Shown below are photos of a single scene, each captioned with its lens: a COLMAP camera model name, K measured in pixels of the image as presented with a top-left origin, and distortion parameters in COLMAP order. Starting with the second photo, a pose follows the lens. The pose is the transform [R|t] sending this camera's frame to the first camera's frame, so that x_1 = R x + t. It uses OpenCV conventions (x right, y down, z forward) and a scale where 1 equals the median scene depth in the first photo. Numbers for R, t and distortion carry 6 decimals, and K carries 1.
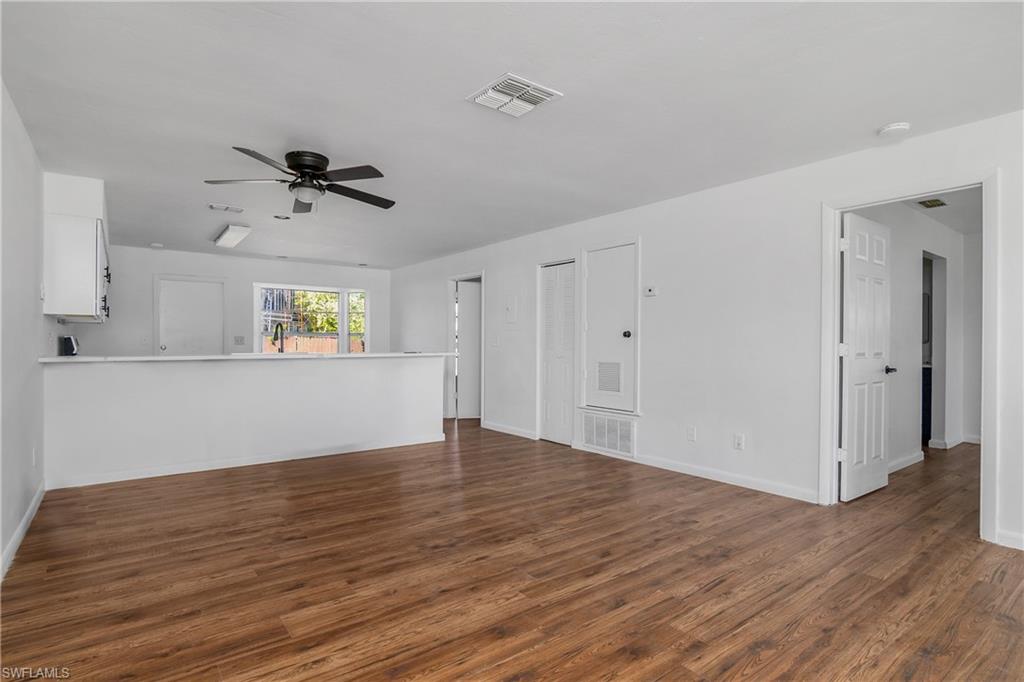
lens RADIAL K [[514.0, 0, 512.0], [0, 514.0, 341.0], [0, 0, 1]] dist [-0.021110, 0.000327]
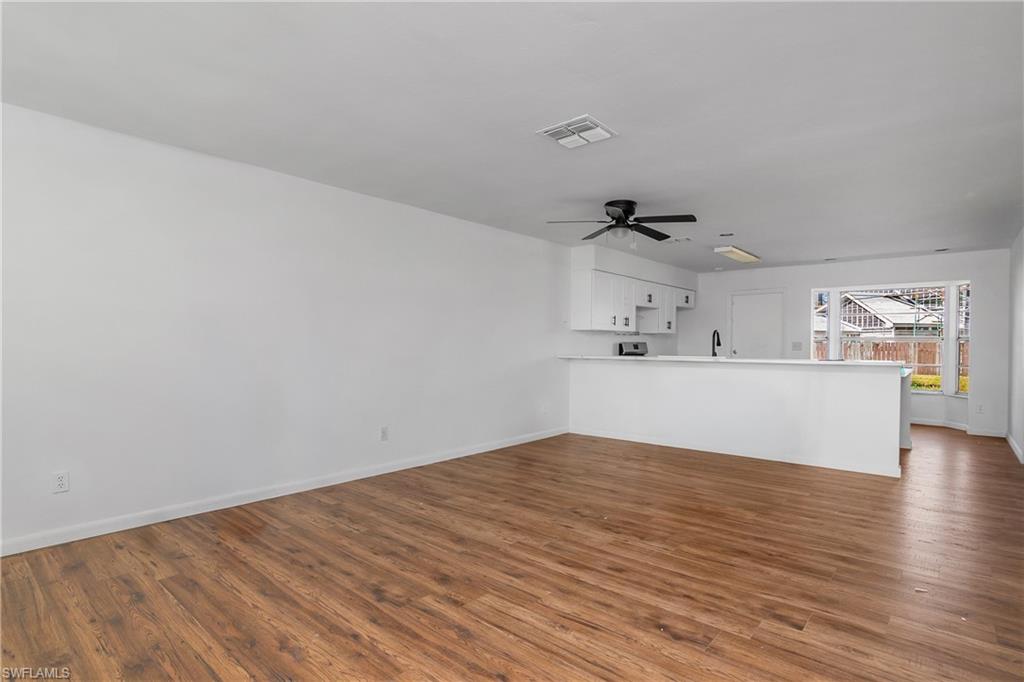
lens RADIAL K [[516.8, 0, 502.5], [0, 516.8, 340.3], [0, 0, 1]] dist [-0.019443, 0.000425]
pose [[0.201228, -0.009572, -0.979498, 1.086021], [-0.002416, 0.999944, -0.010268, -0.000499], [0.979541, 0.004432, 0.201194, 0.596876]]
